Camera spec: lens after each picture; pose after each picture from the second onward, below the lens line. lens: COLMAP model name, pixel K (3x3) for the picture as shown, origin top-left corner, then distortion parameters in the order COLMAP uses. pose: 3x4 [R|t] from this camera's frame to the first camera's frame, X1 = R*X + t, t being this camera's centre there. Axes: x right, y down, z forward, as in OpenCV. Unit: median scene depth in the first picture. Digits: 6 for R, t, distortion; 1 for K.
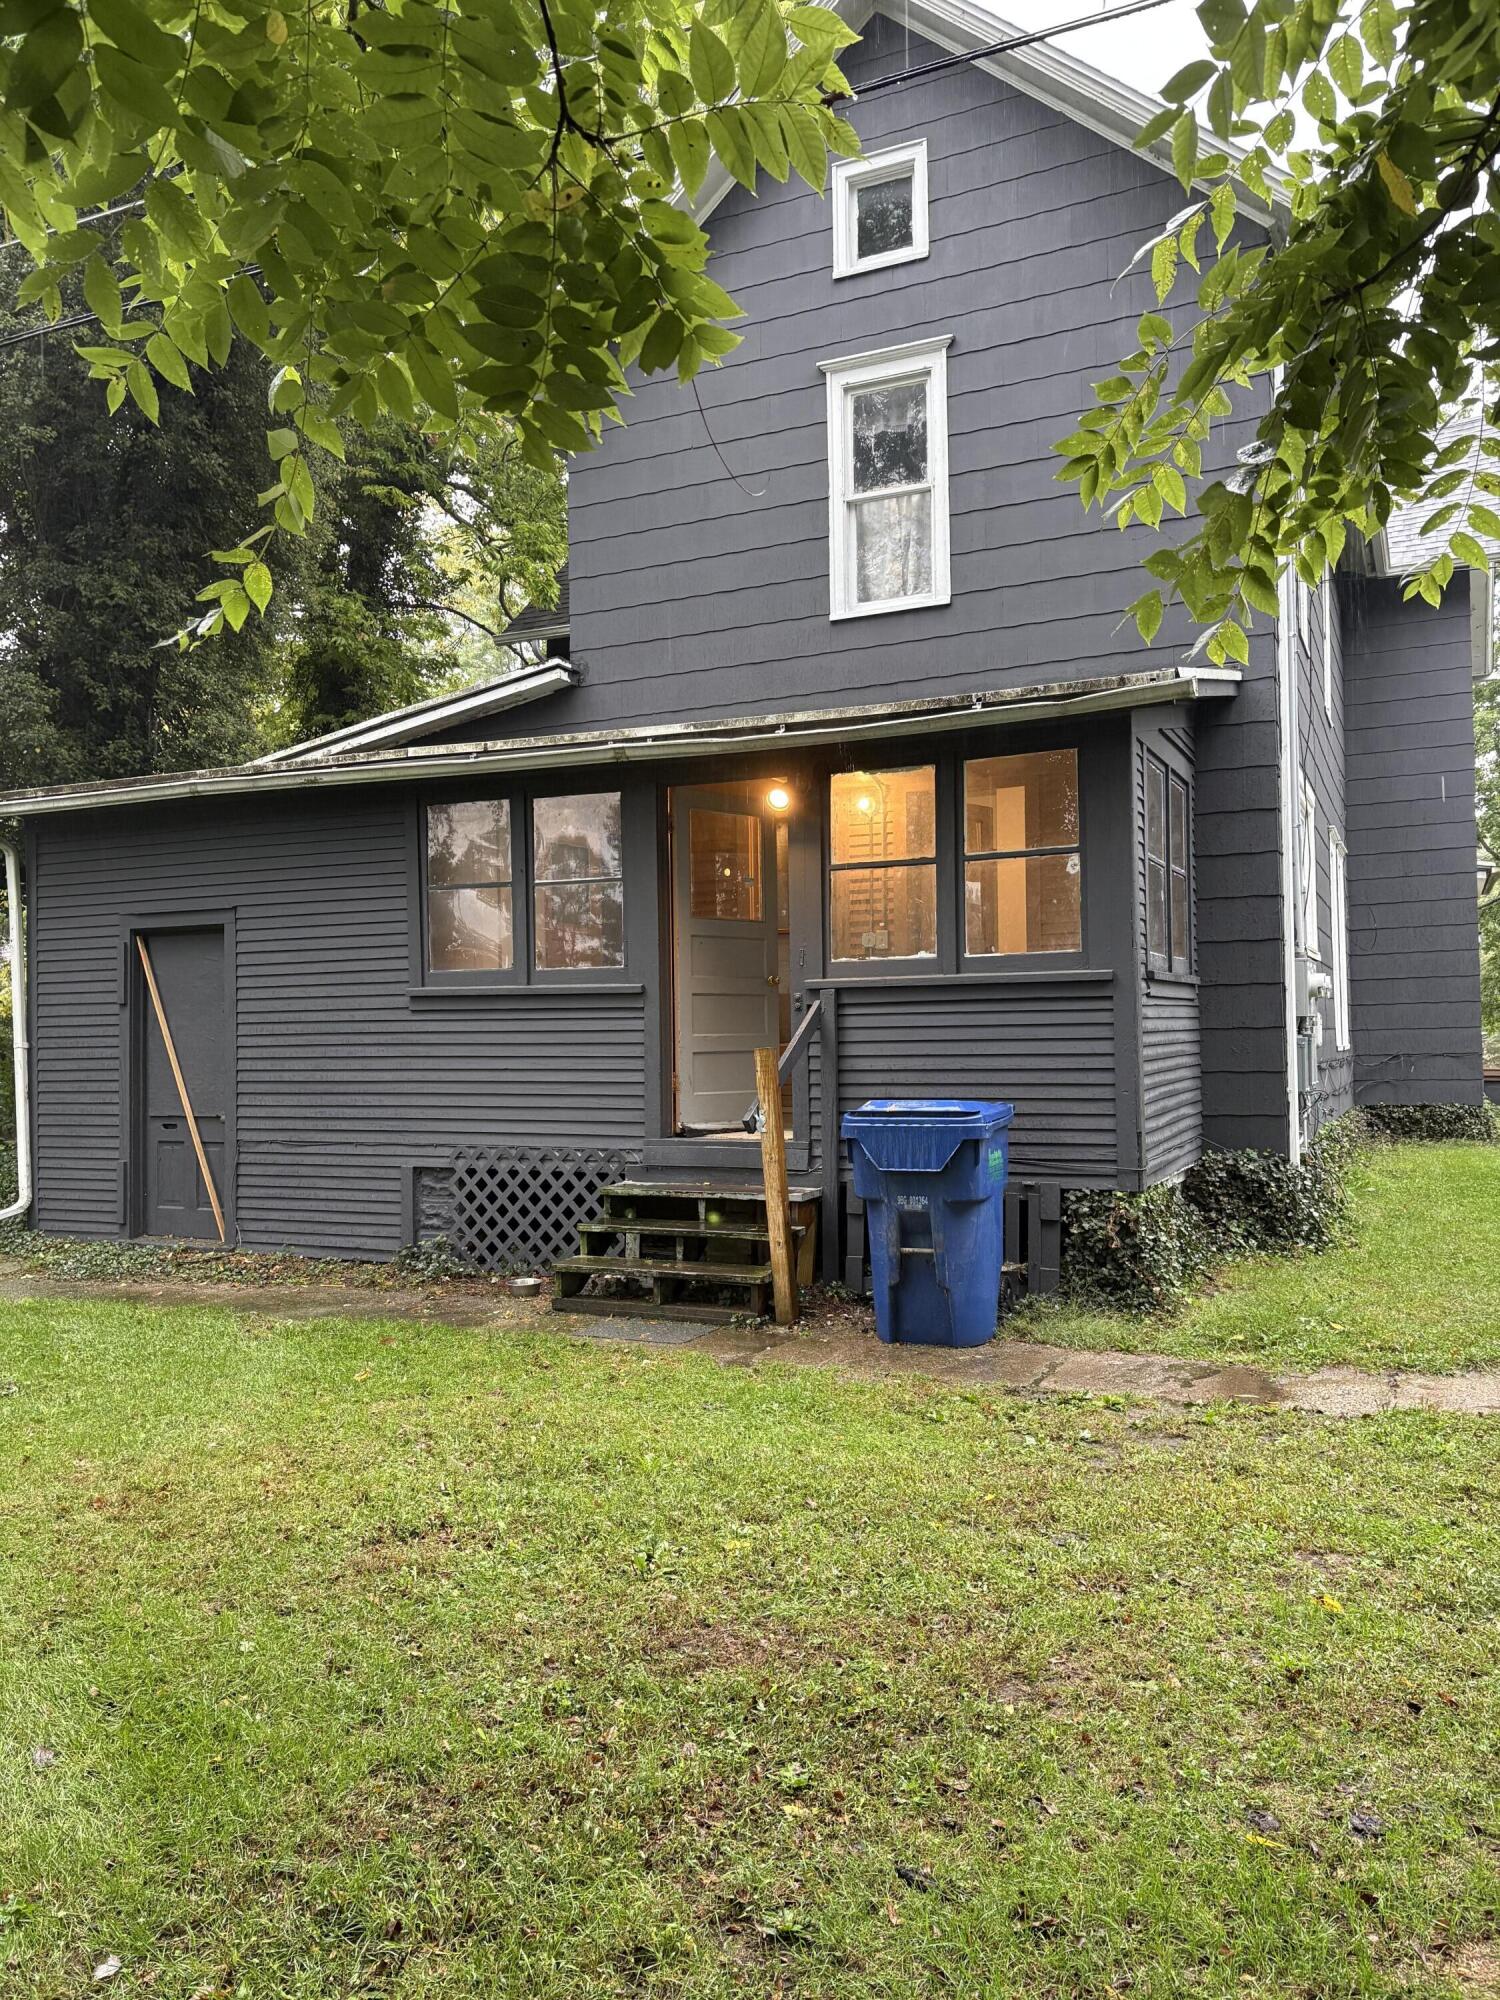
lens RADIAL K [[1510.1, 0, 757.0], [0, 1510.1, 1015.9], [0, 0, 1]] dist [0.034086, -0.025927]
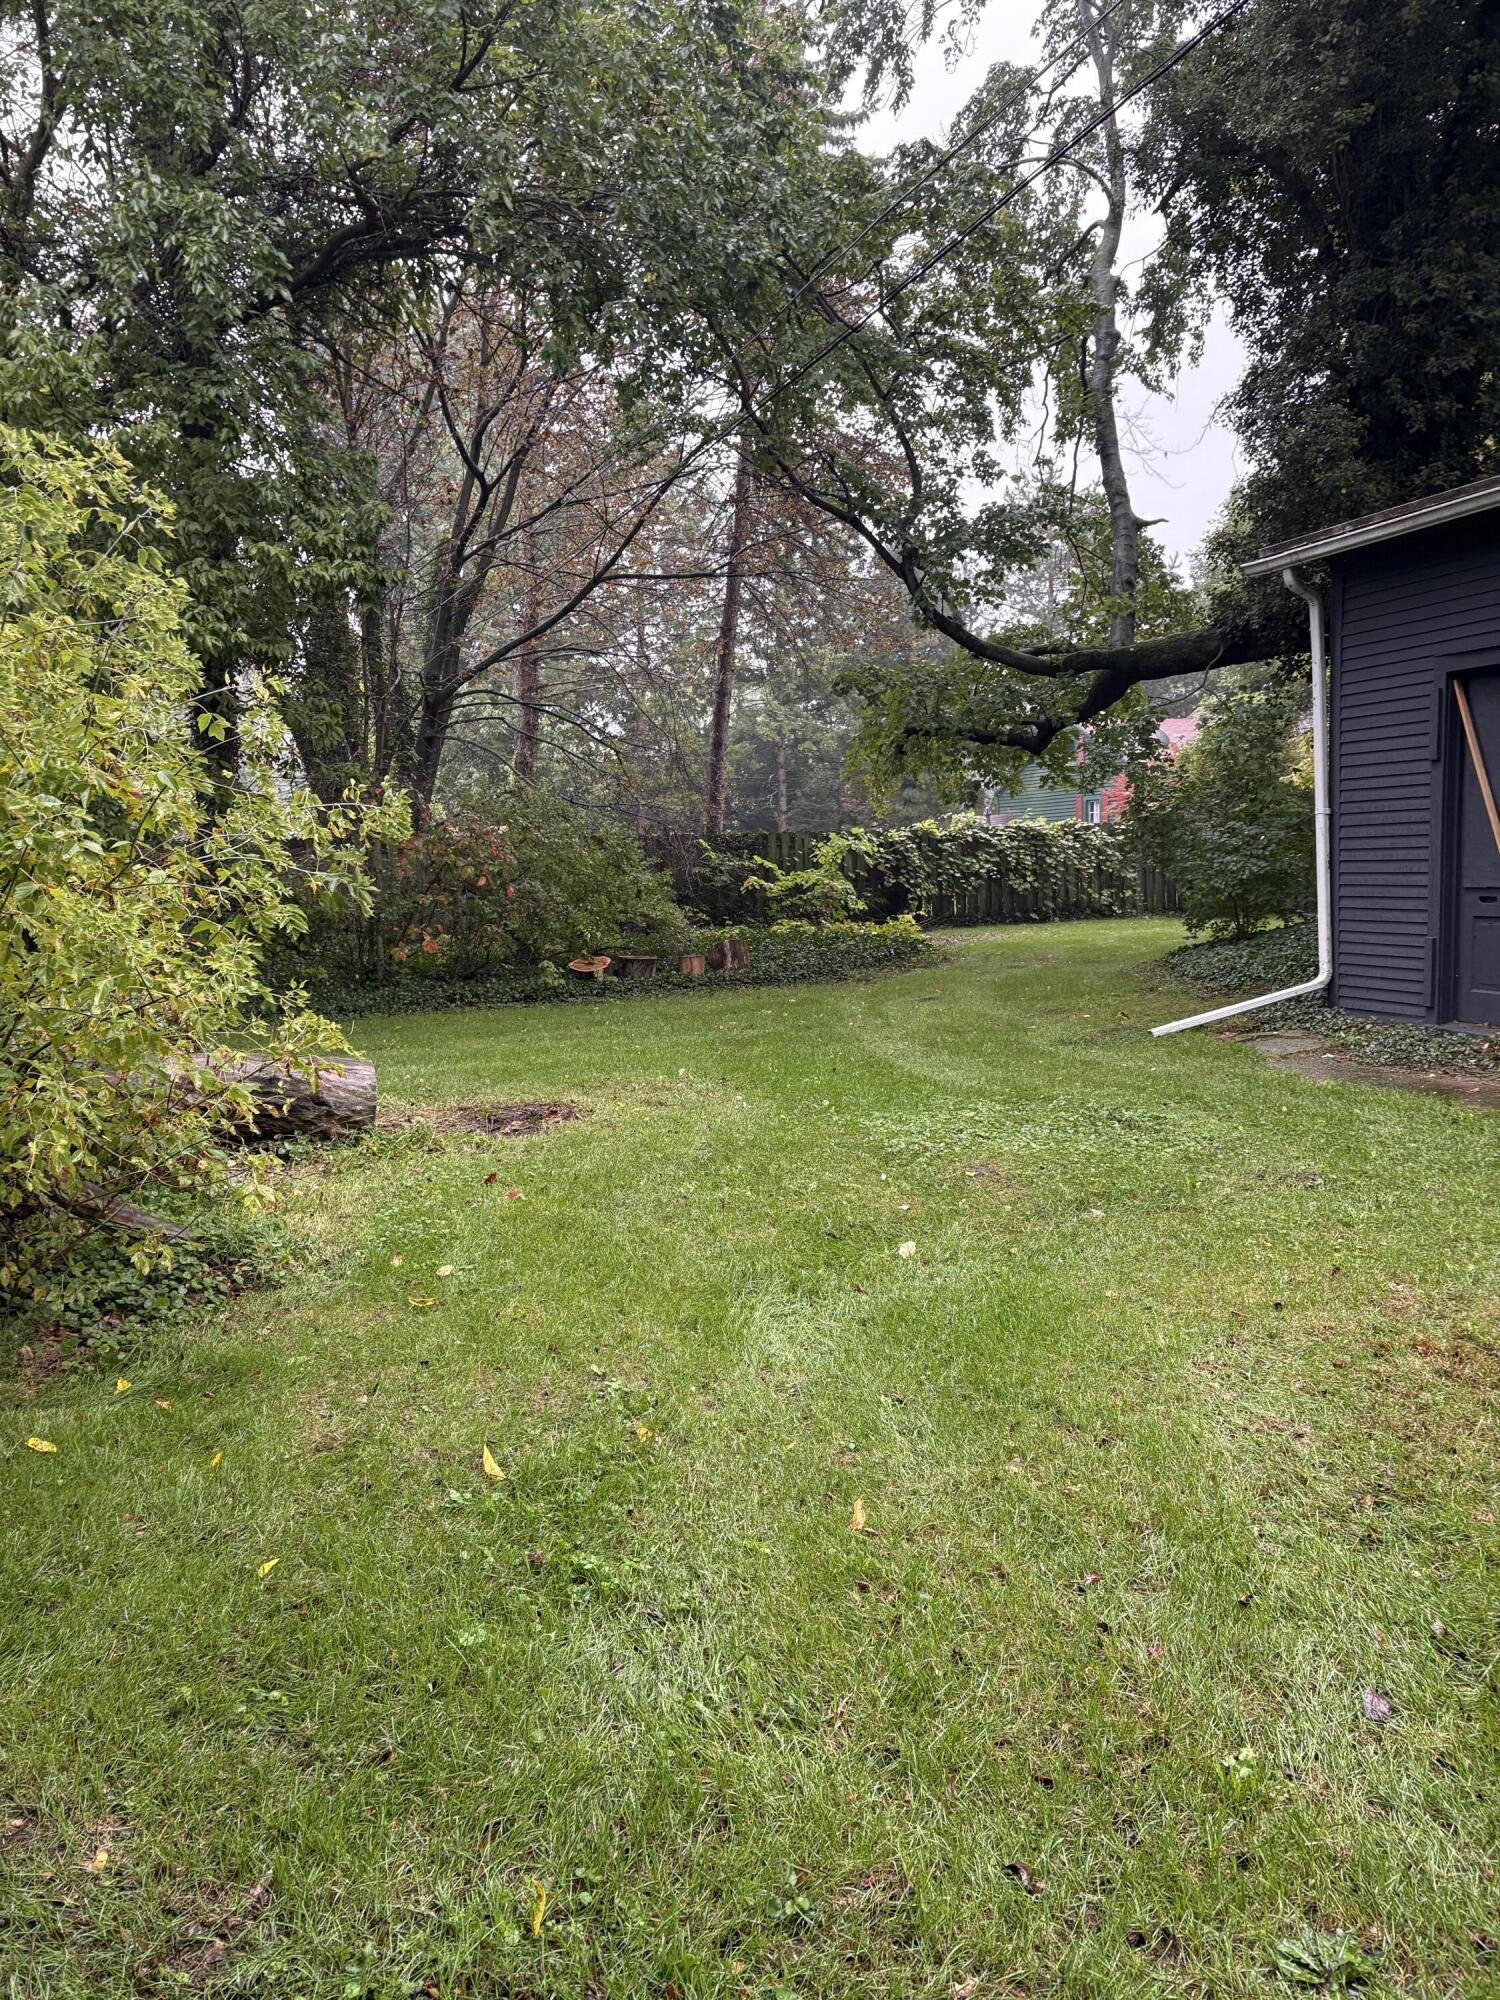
lens RADIAL K [[1510.1, 0, 754.5], [0, 1510.1, 1007.8], [0, 0, 1]] dist [0.034086, -0.025927]
pose [[0.695339, 0.065407, -0.715699, -0.051744], [0.034984, 0.991589, 0.124610, 0.011242], [0.717829, -0.111684, 0.687203, 0.093861]]
